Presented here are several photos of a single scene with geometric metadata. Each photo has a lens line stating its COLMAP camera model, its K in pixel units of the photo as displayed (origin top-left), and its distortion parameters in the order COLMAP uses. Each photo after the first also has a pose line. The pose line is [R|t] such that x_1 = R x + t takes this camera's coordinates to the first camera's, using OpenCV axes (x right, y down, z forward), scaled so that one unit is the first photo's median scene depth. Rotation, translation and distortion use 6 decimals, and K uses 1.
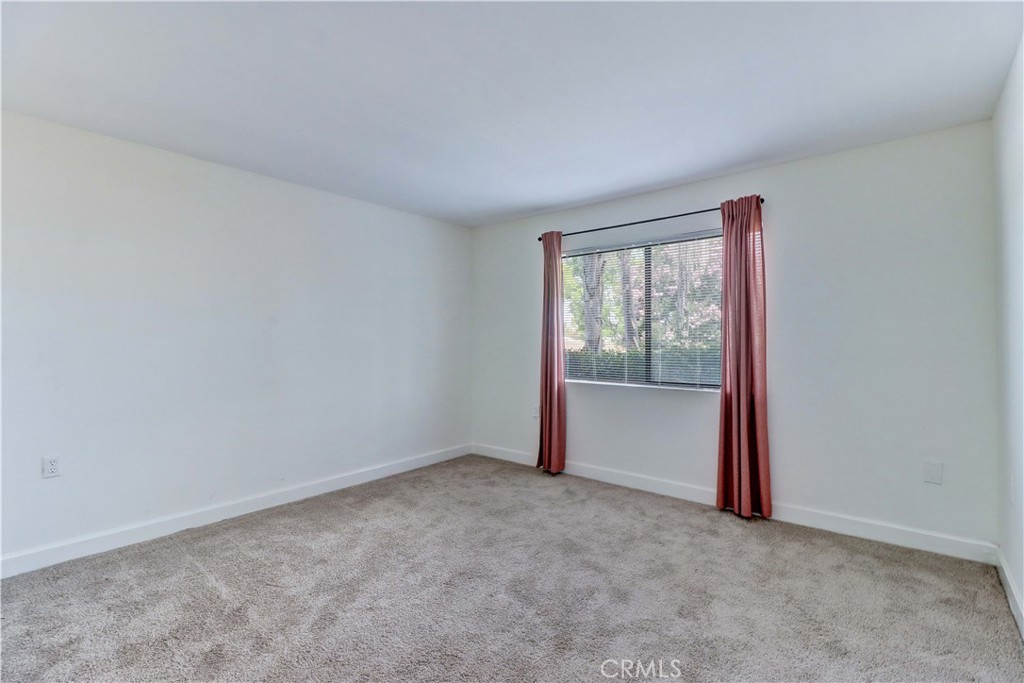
lens RADIAL K [[472.5, 0, 513.3], [0, 472.5, 342.1], [0, 0, 1]] dist [0.008075, -0.005976]
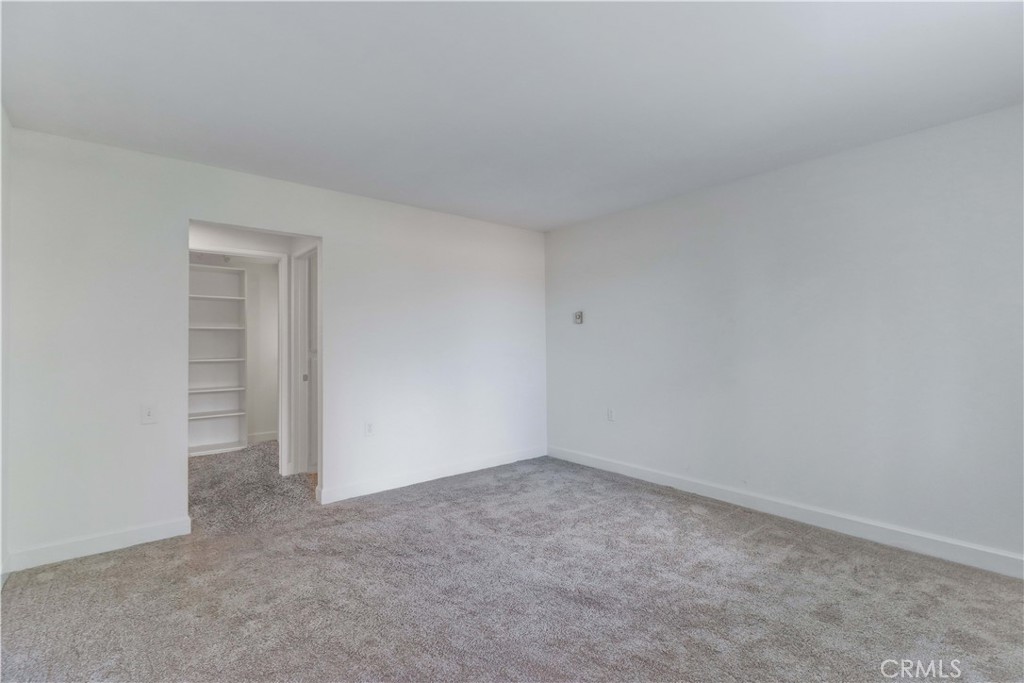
lens RADIAL K [[472.5, 0, 513.9], [0, 472.5, 337.9], [0, 0, 1]] dist [0.008075, -0.005976]
pose [[-0.172065, 0.004656, -0.985075, 0.634123], [0.003671, 0.999985, 0.004086, -0.016400], [0.985079, -0.002913, -0.172079, 0.784588]]
